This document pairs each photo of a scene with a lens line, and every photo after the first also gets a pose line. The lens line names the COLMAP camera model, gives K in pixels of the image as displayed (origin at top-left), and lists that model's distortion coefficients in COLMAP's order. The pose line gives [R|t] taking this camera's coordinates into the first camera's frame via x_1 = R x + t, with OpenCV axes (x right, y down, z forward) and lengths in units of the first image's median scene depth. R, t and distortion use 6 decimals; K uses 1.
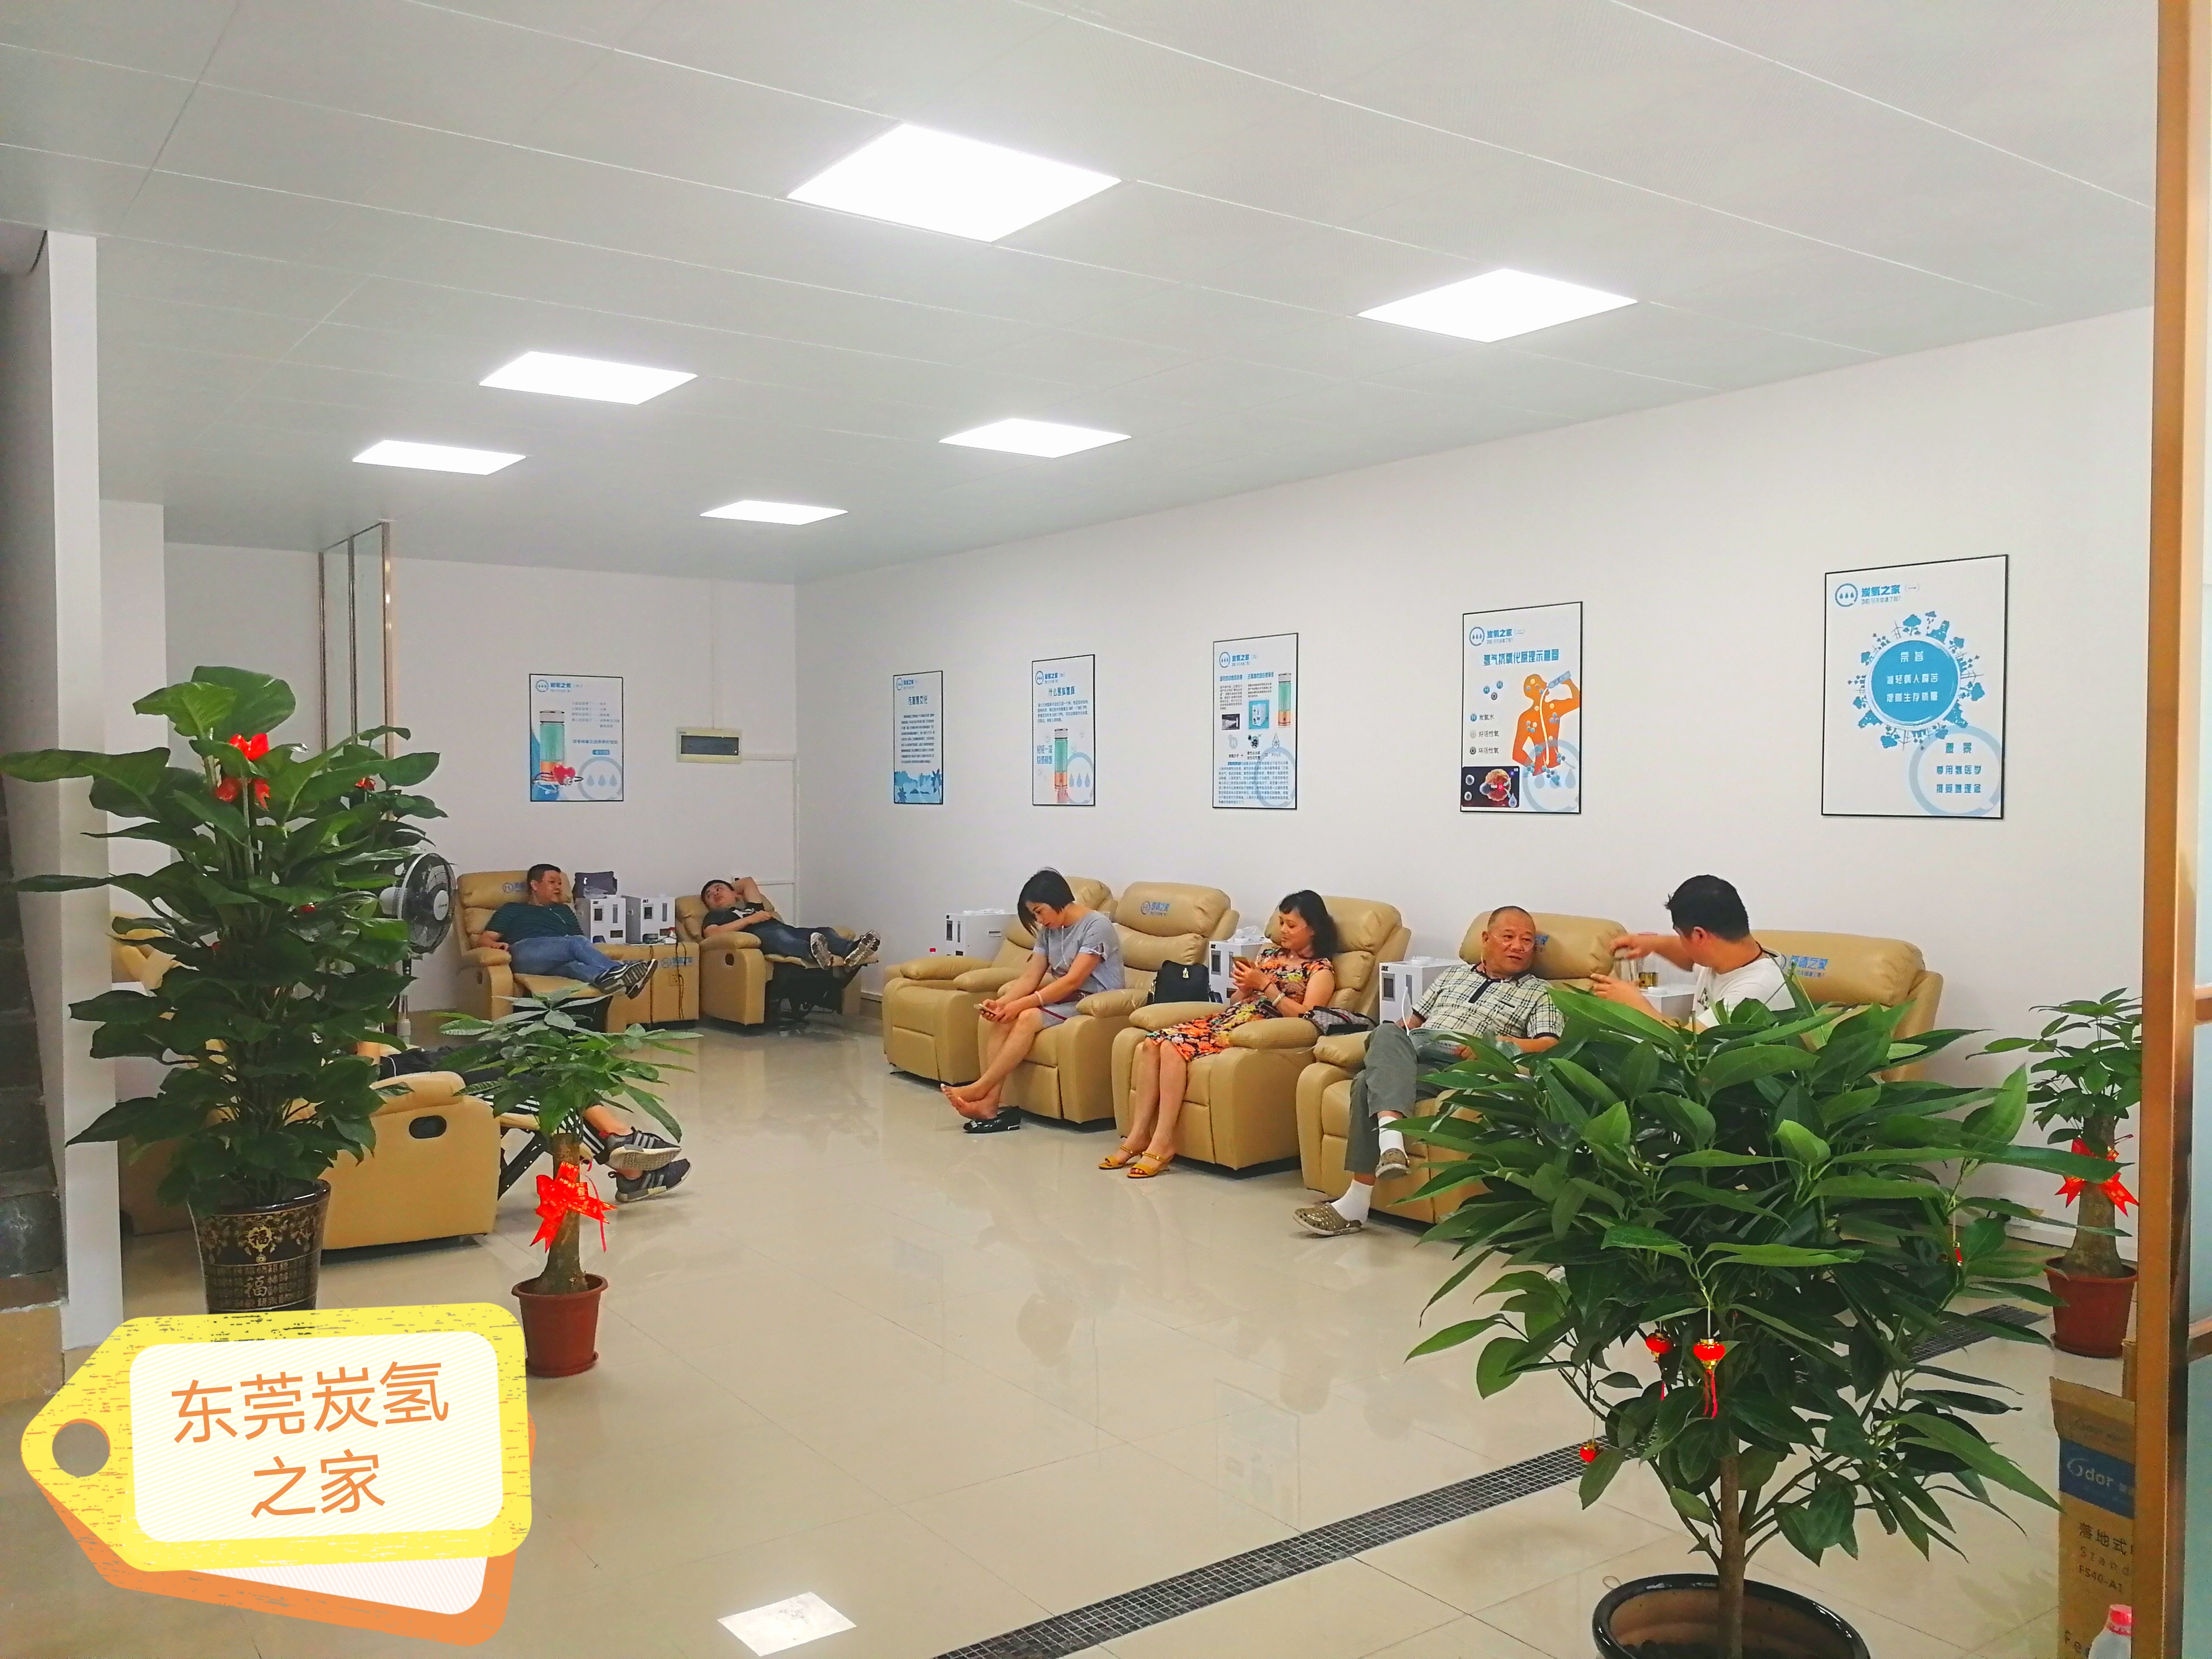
lens RADIAL K [[1823.4, 0, 1106.0], [0, 1823.4, 829.5], [0, 0, 1]] dist [-0.009464, -0.006189]
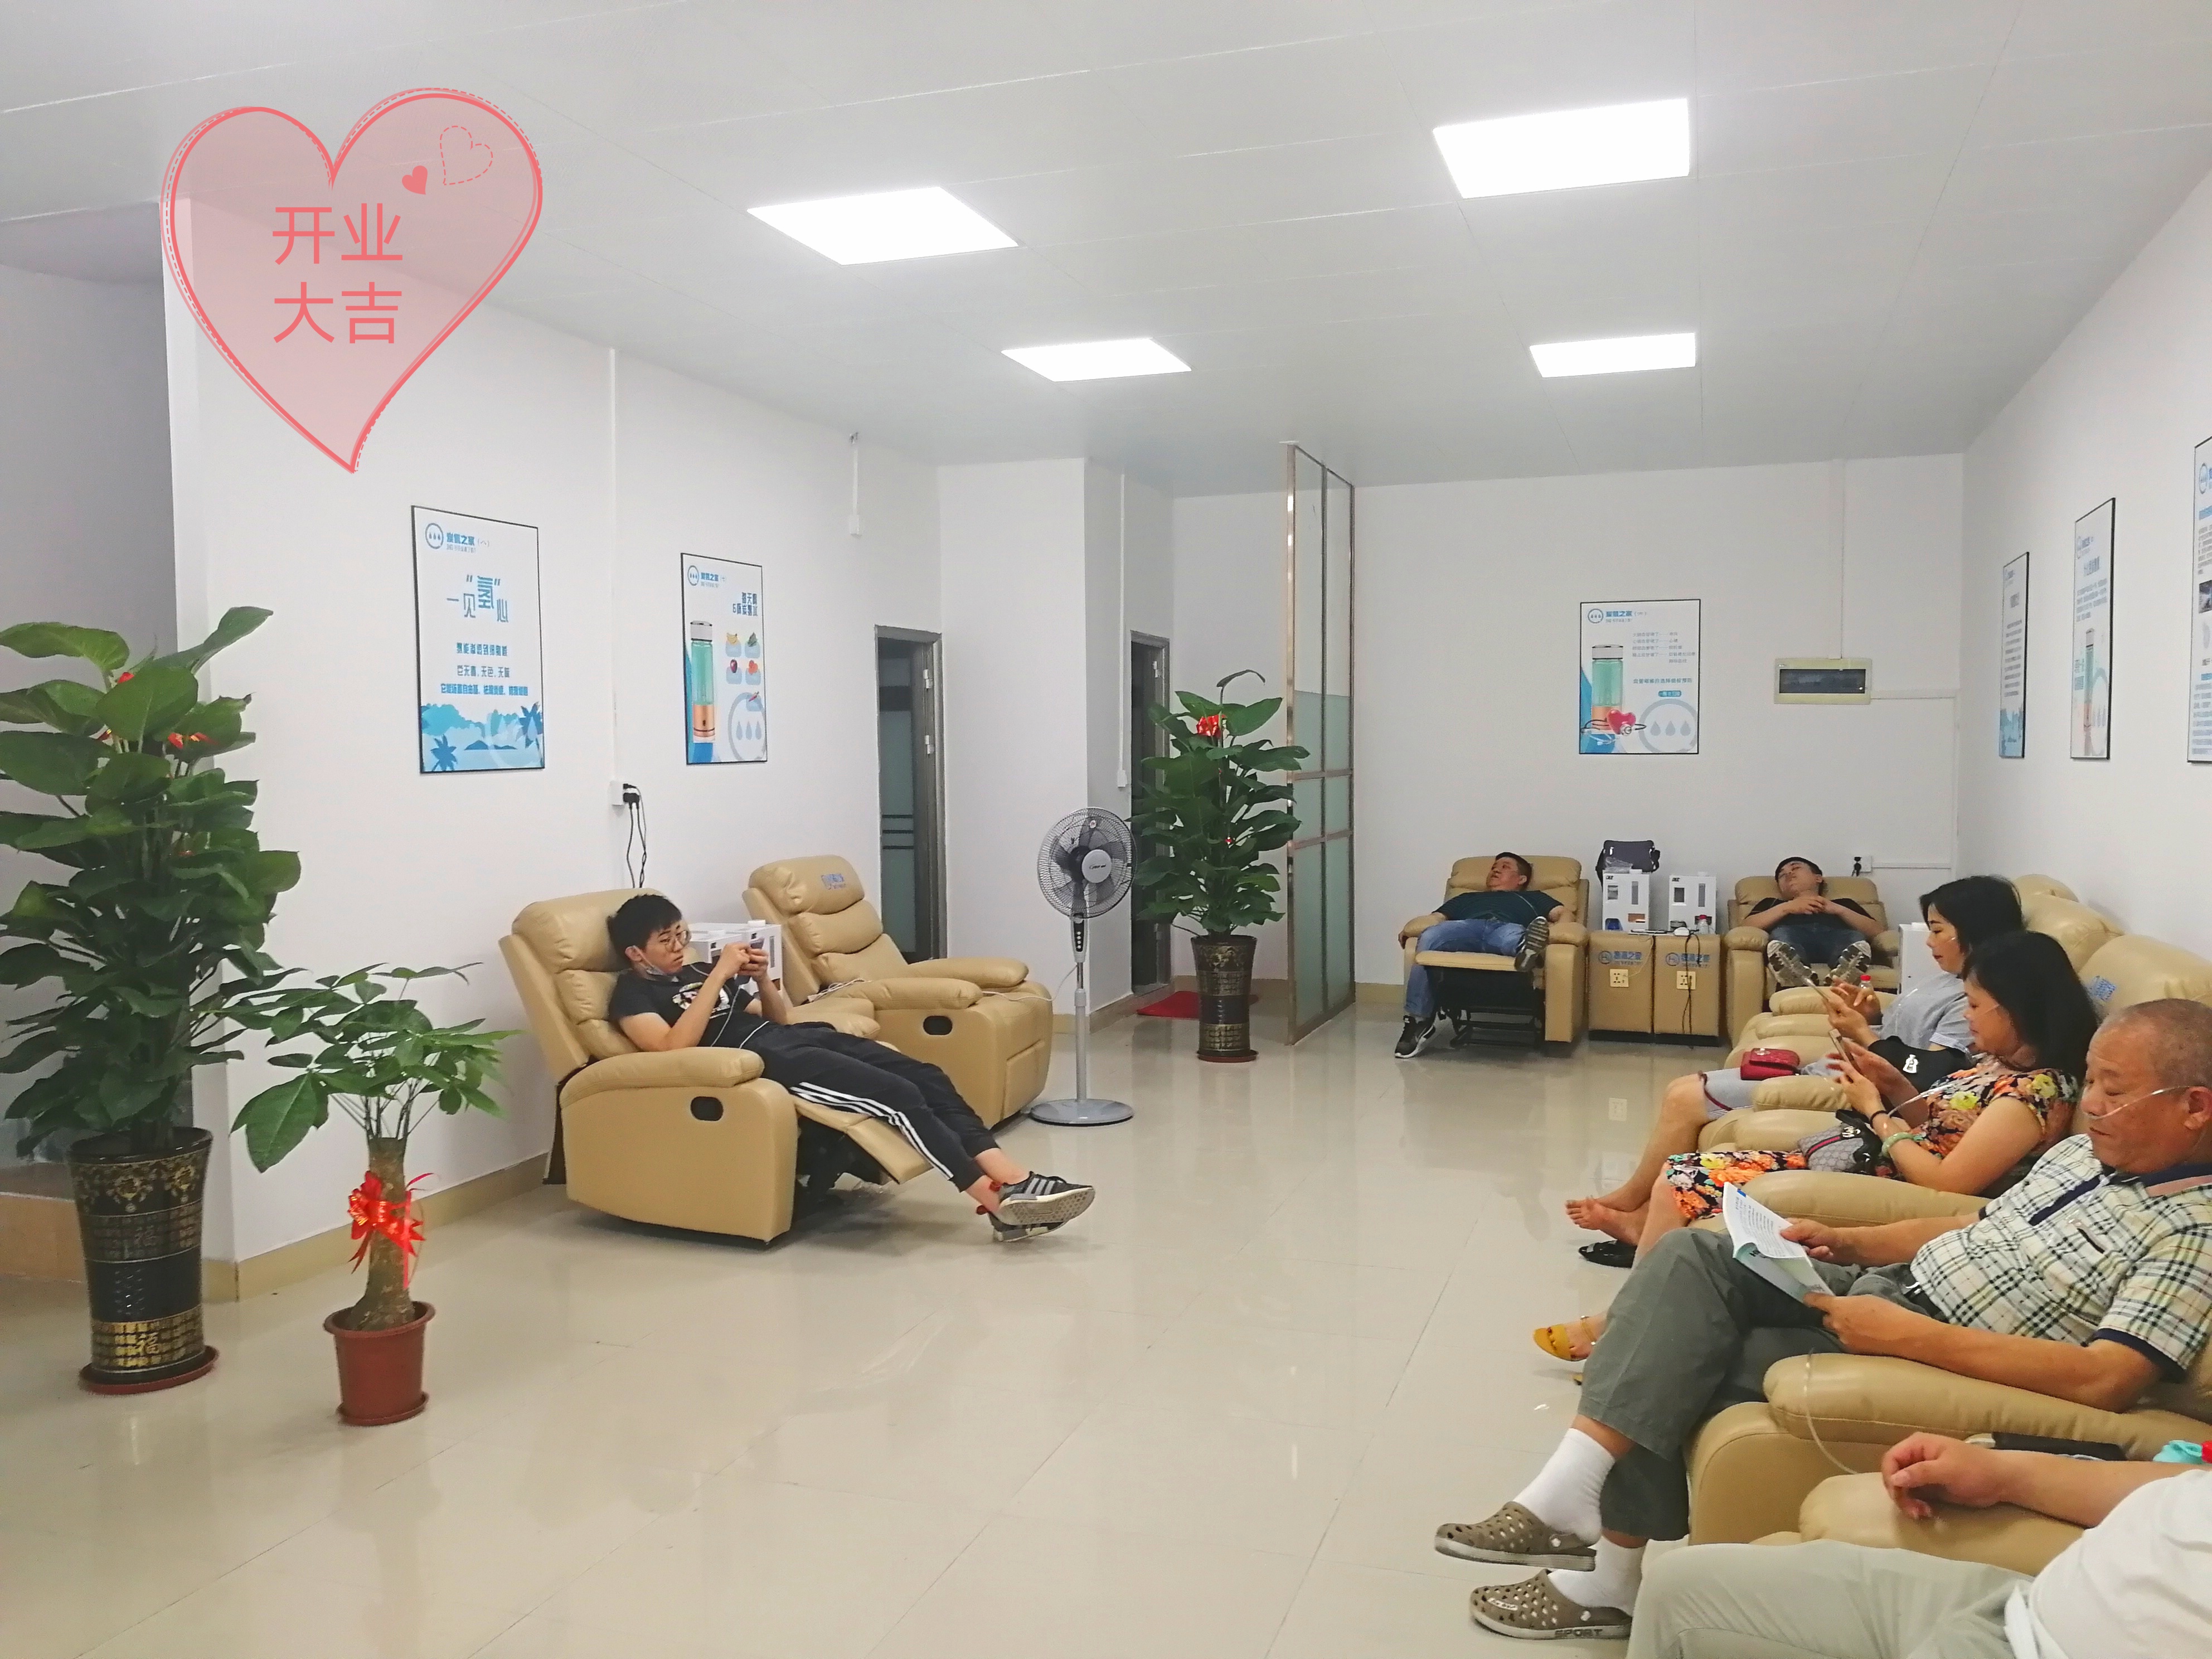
lens RADIAL K [[1823.4, 0, 1106.0], [0, 1823.4, 829.5], [0, 0, 1]] dist [-0.009464, -0.006189]
pose [[0.555756, 0.037092, -0.830518, 0.266124], [-0.014648, 0.999286, 0.034827, -0.006633], [0.831217, -0.007190, 0.555902, 0.347840]]
